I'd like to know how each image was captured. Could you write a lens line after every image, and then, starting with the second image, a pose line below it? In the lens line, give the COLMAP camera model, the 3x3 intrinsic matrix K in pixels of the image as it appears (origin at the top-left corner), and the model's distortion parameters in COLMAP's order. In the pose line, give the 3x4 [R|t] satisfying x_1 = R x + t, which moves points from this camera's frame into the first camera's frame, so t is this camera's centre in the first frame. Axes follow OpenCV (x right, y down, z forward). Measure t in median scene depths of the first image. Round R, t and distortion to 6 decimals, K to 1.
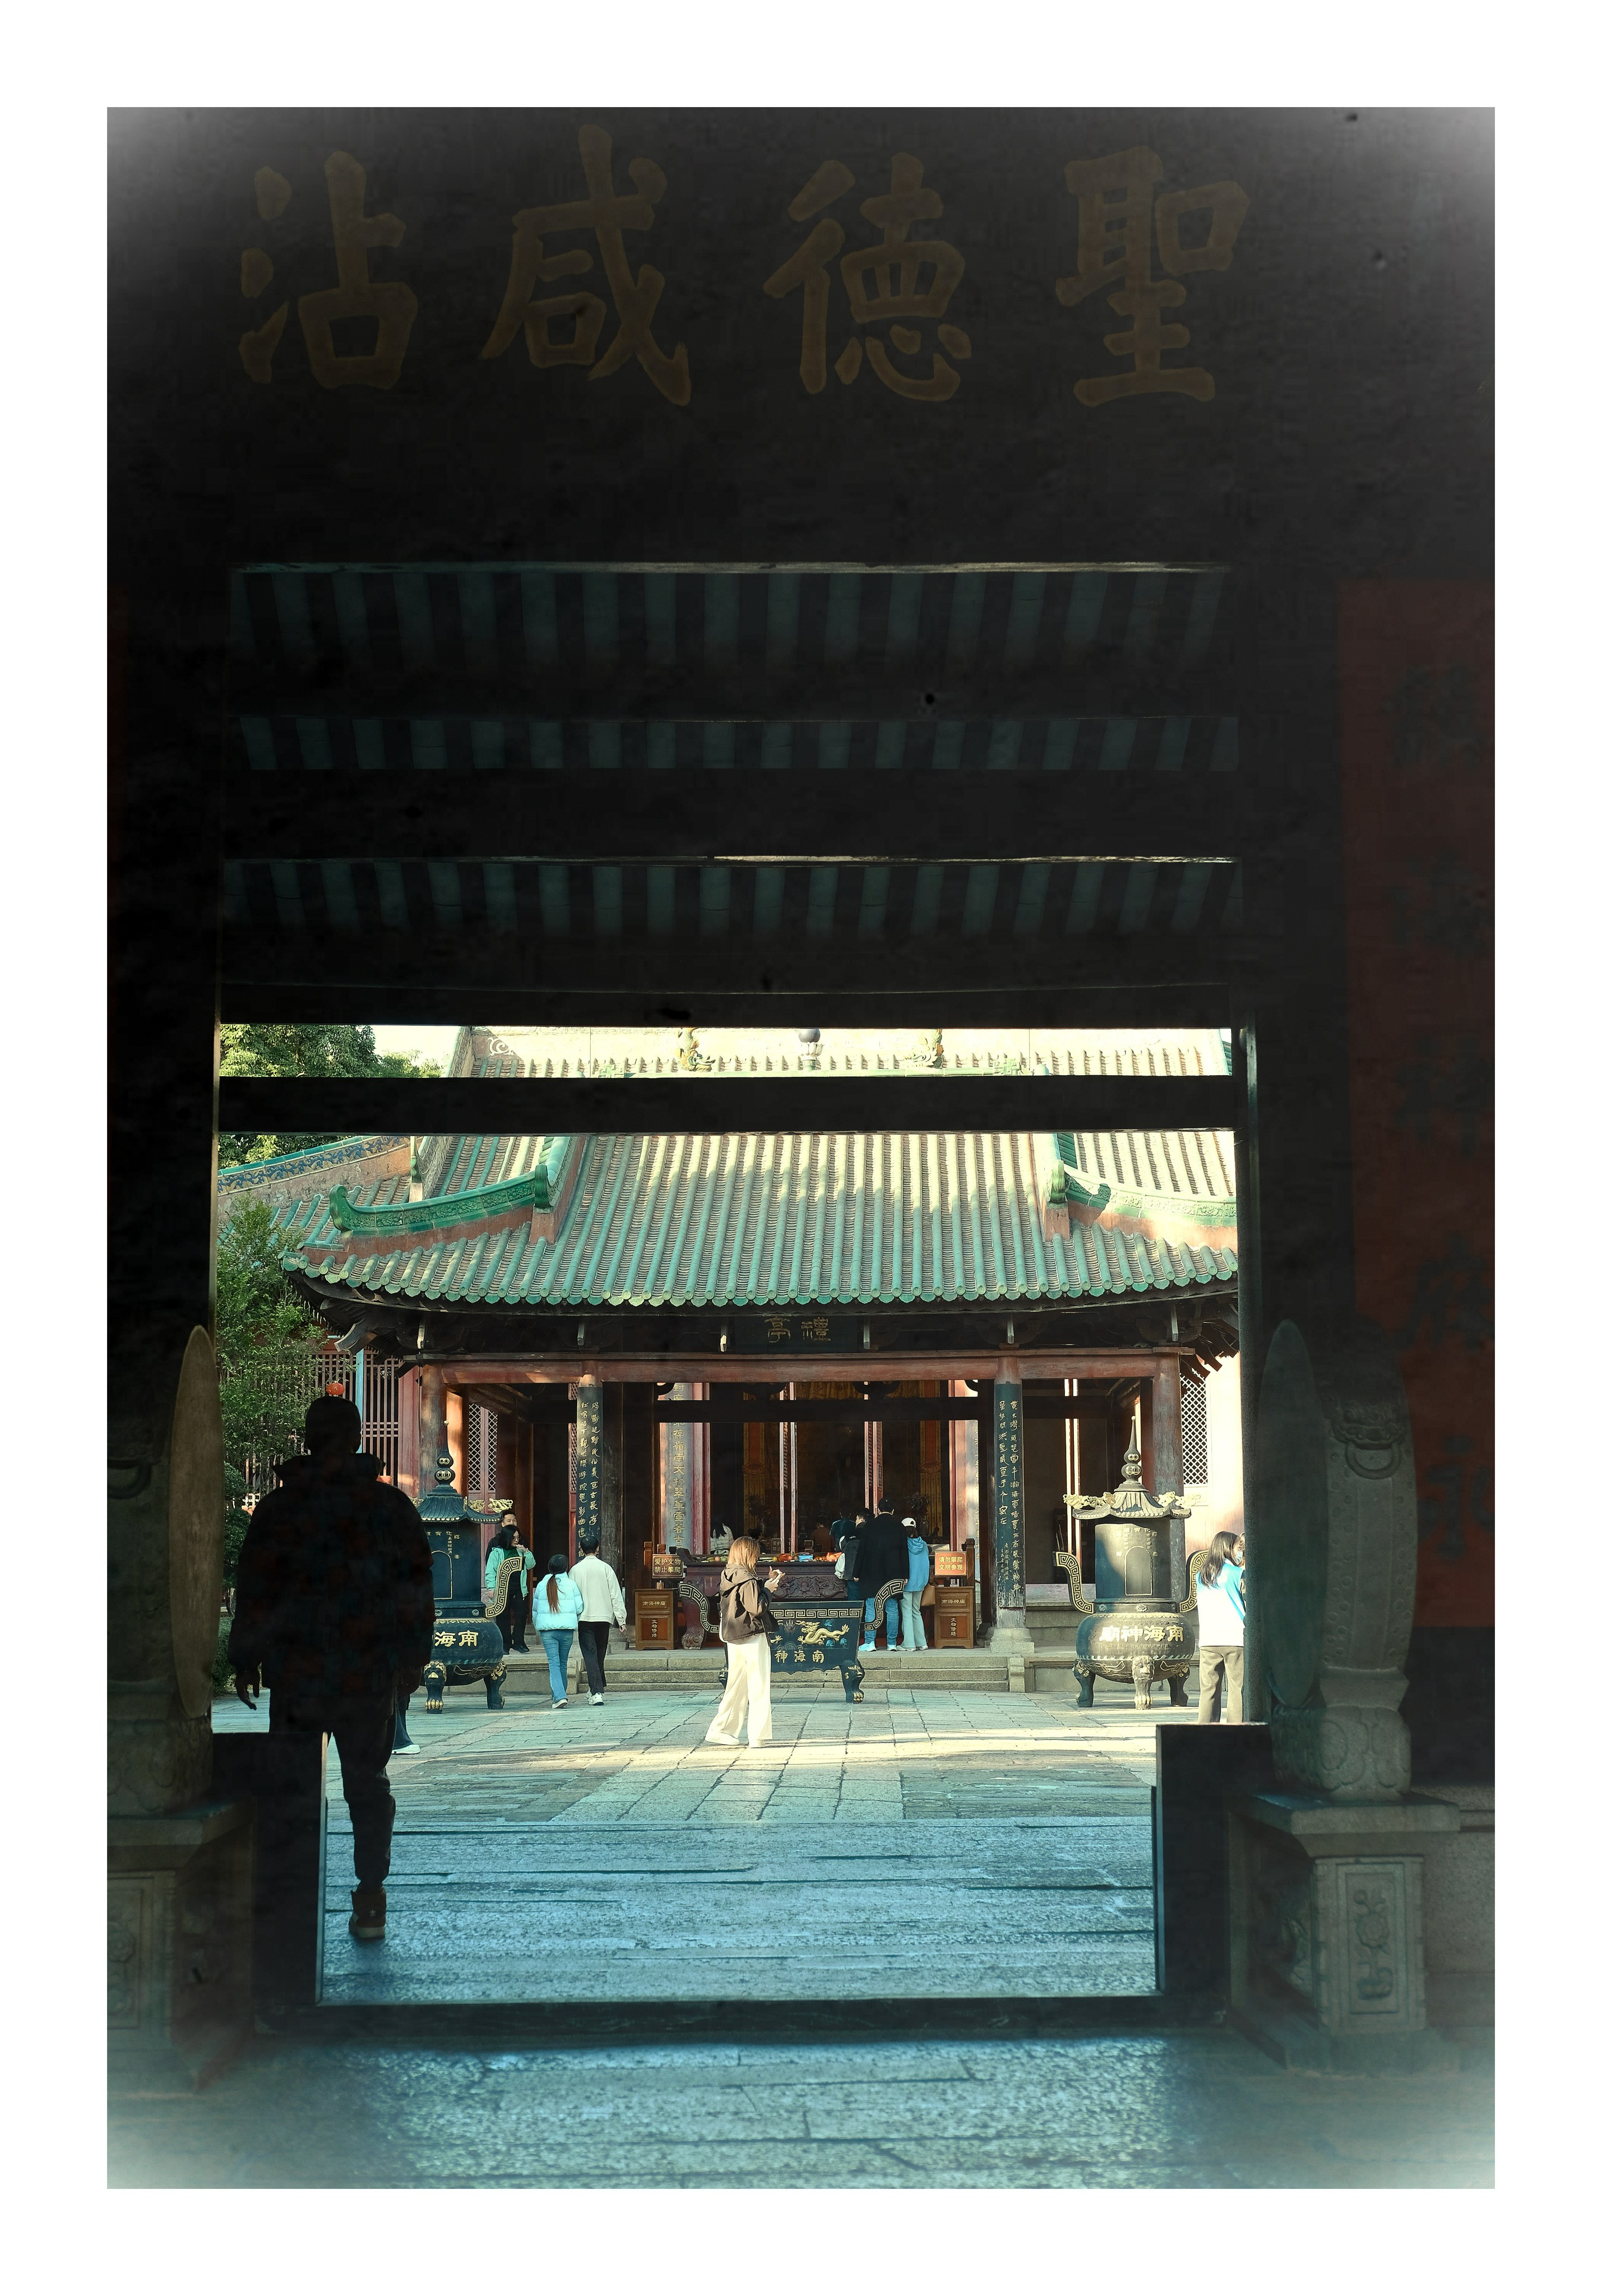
lens RADIAL K [[3514.9, 0, 806.7], [0, 3514.9, 1153.4], [0, 0, 1]] dist [-0.140778, 0.000000]
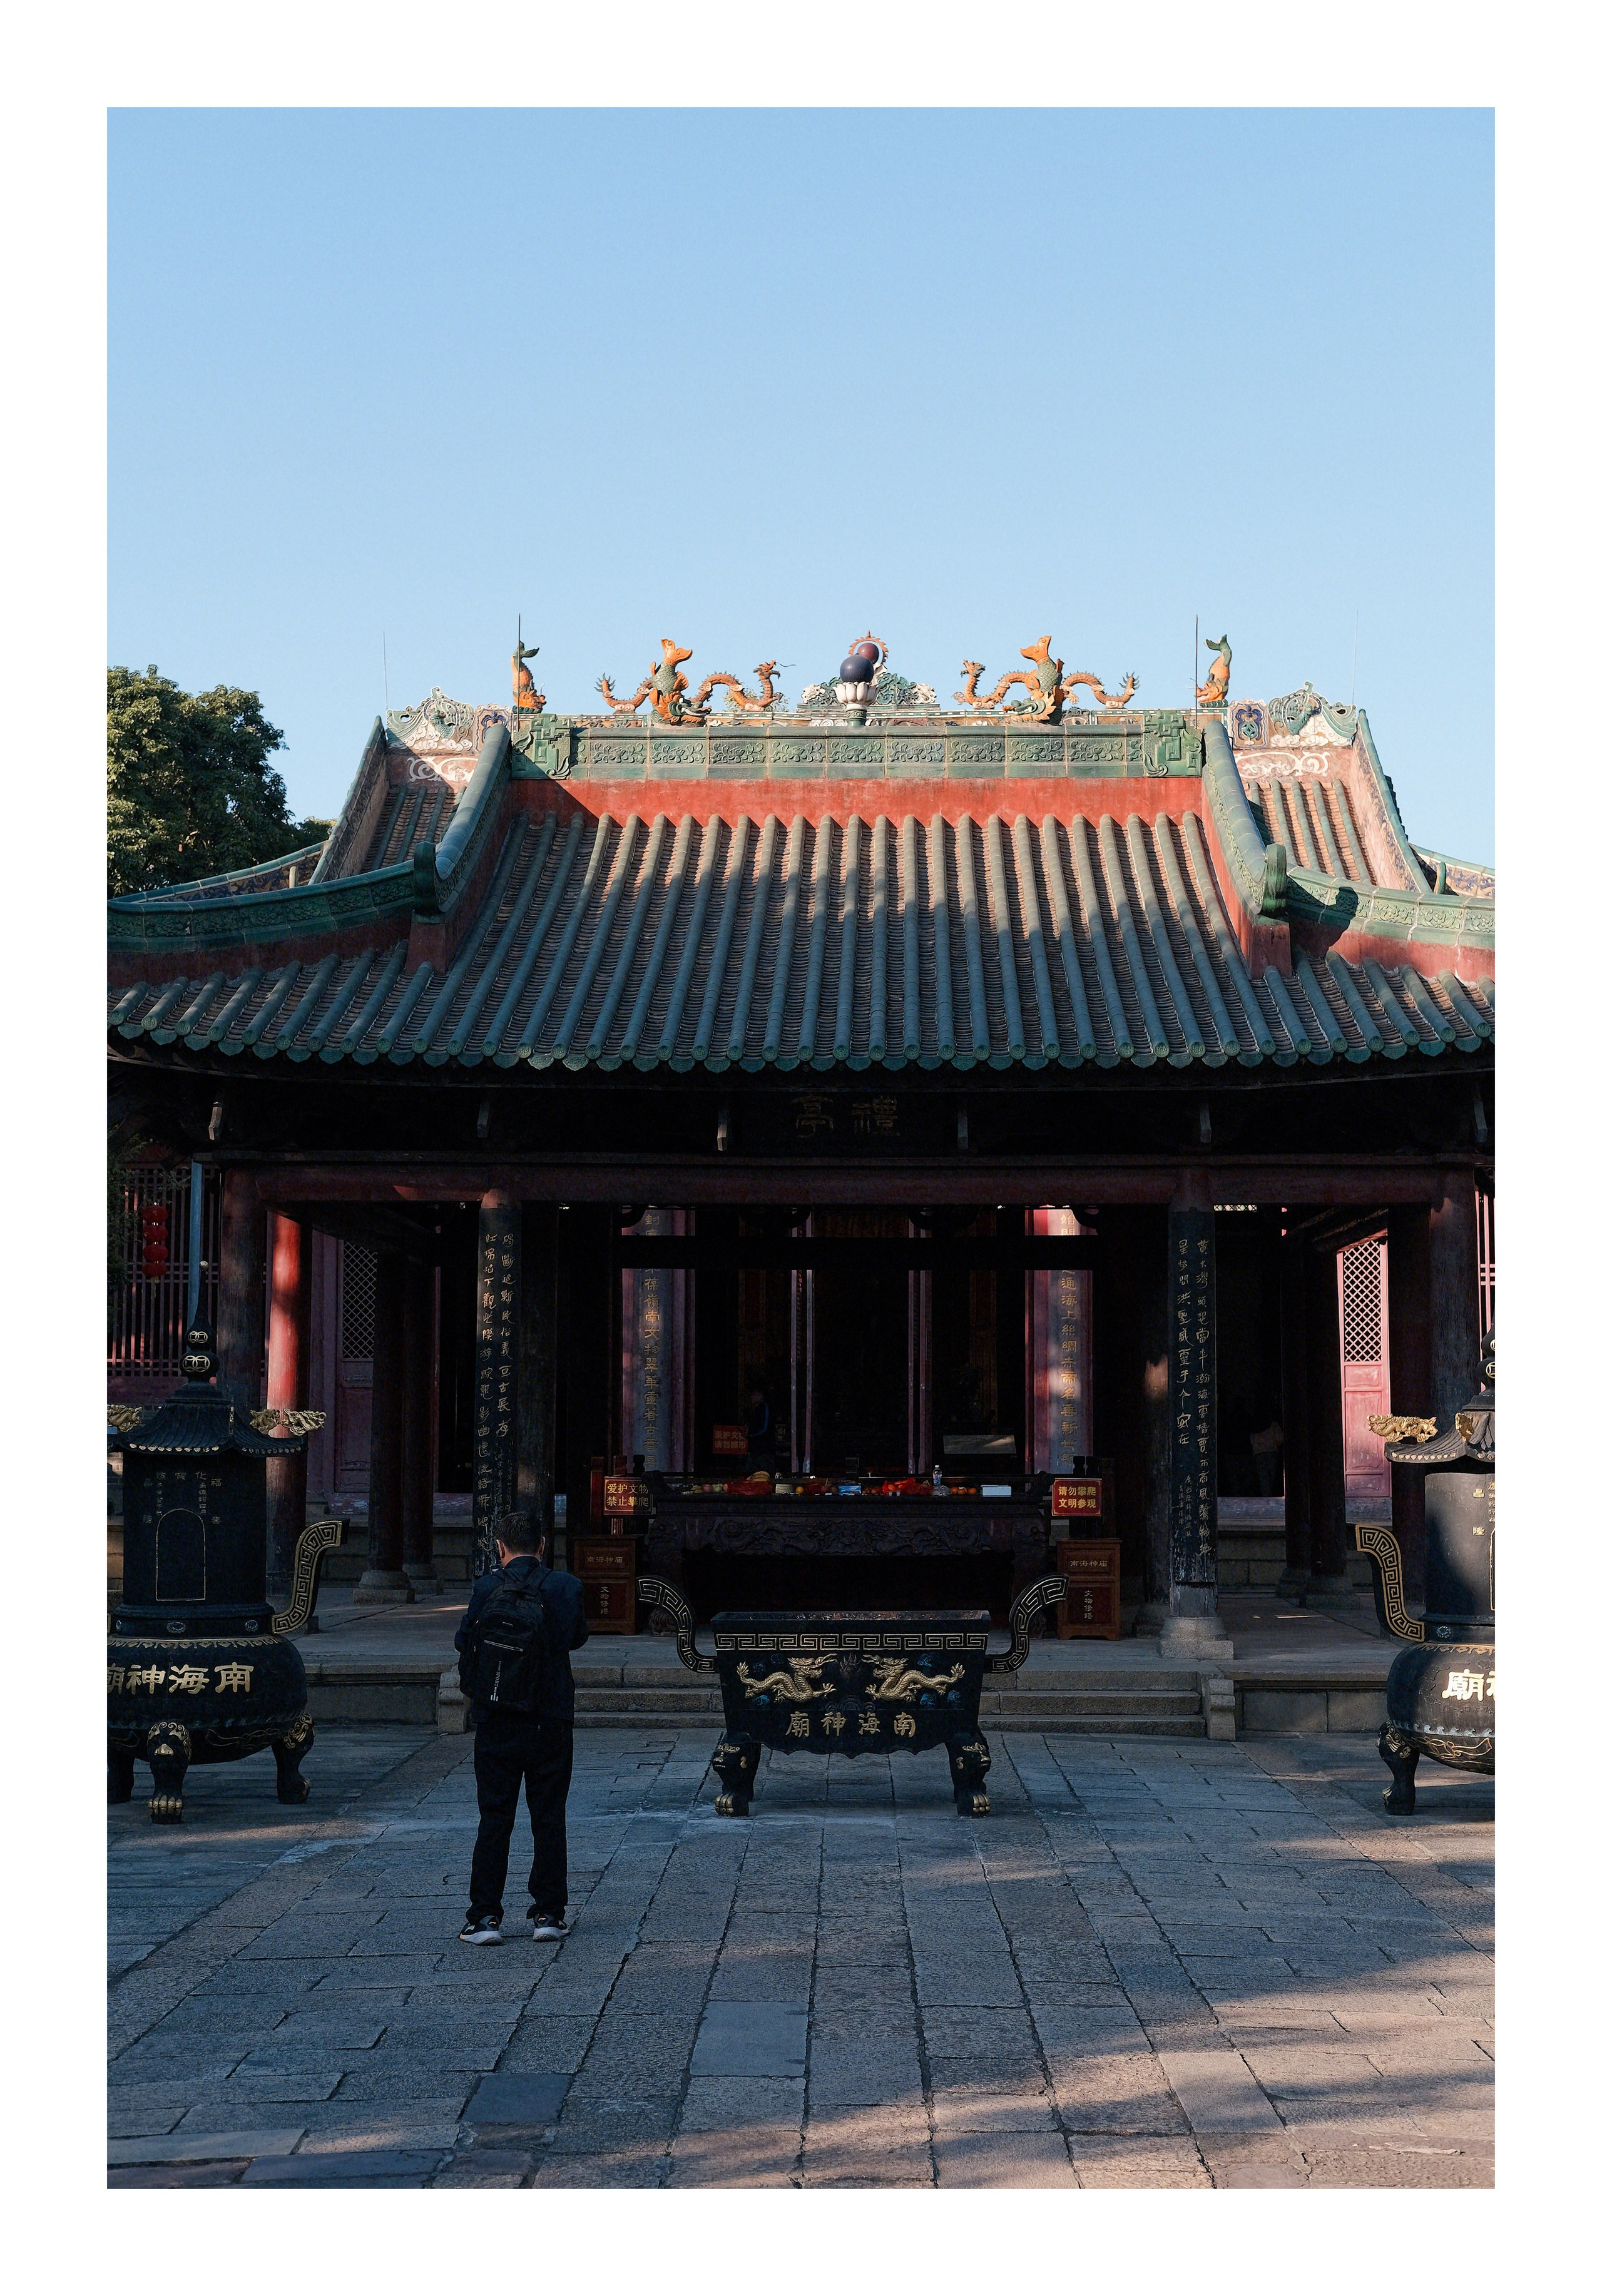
lens RADIAL K [[3515.5, 0, 795.7], [0, 3515.5, 1144.2], [0, 0, 1]] dist [-0.140778, 0.000000]
pose [[0.999928, 0.011916, 0.001526, -0.011995], [-0.011969, 0.999078, 0.041228, 0.030146], [-0.001034, -0.041243, 0.999149, 0.399749]]
